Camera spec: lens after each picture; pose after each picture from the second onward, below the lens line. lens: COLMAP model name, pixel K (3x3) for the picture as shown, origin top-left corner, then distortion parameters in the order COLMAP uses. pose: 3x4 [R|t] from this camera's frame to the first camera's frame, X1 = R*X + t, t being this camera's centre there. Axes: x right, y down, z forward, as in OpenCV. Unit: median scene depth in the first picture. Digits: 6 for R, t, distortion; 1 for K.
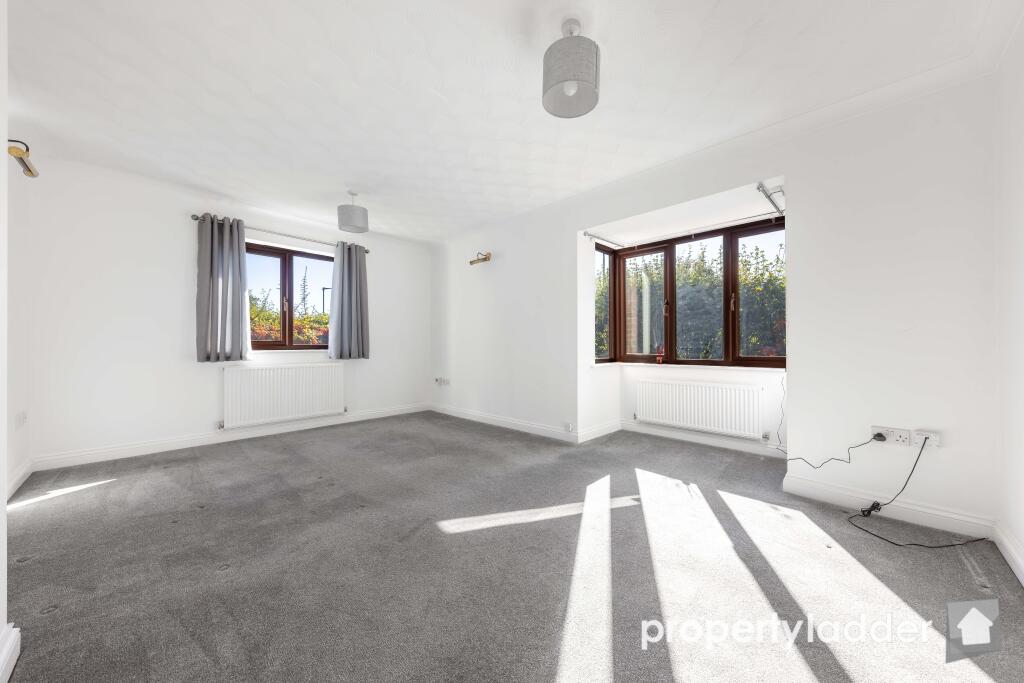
lens RADIAL K [[348.7, 0, 512.0], [0, 348.7, 341.5], [0, 0, 1]] dist [0.000609, 0.000042]
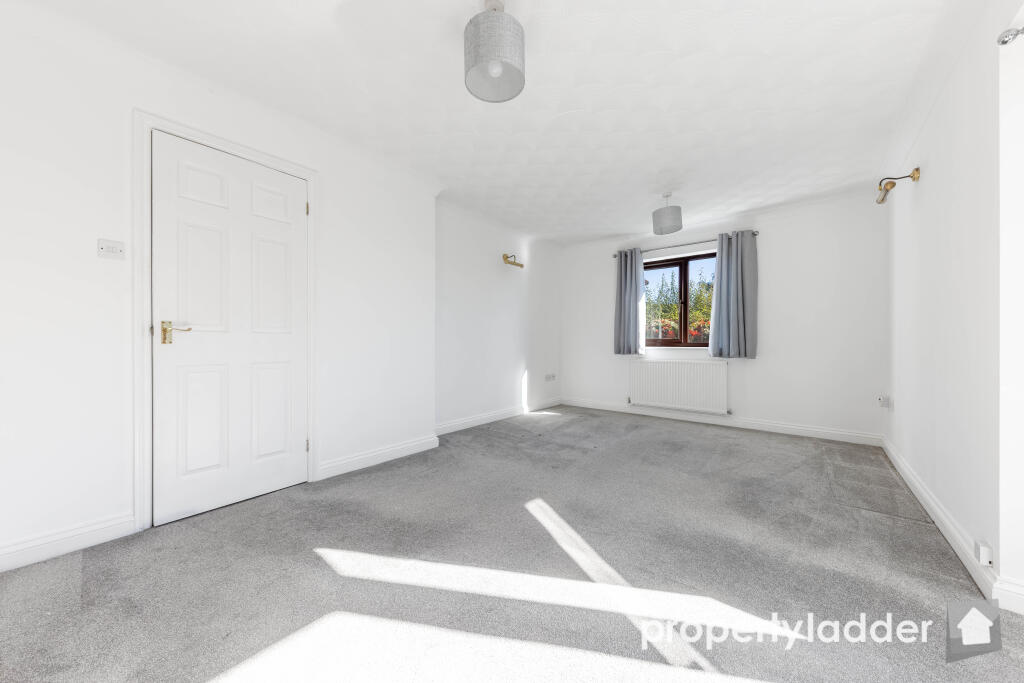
lens RADIAL K [[348.7, 0, 512.0], [0, 348.7, 341.5], [0, 0, 1]] dist [0.000609, 0.000042]
pose [[0.071359, 0.001992, -0.997449, 0.473766], [0.010648, 0.999940, 0.002759, -0.002185], [0.997394, -0.010818, 0.071334, 0.410764]]
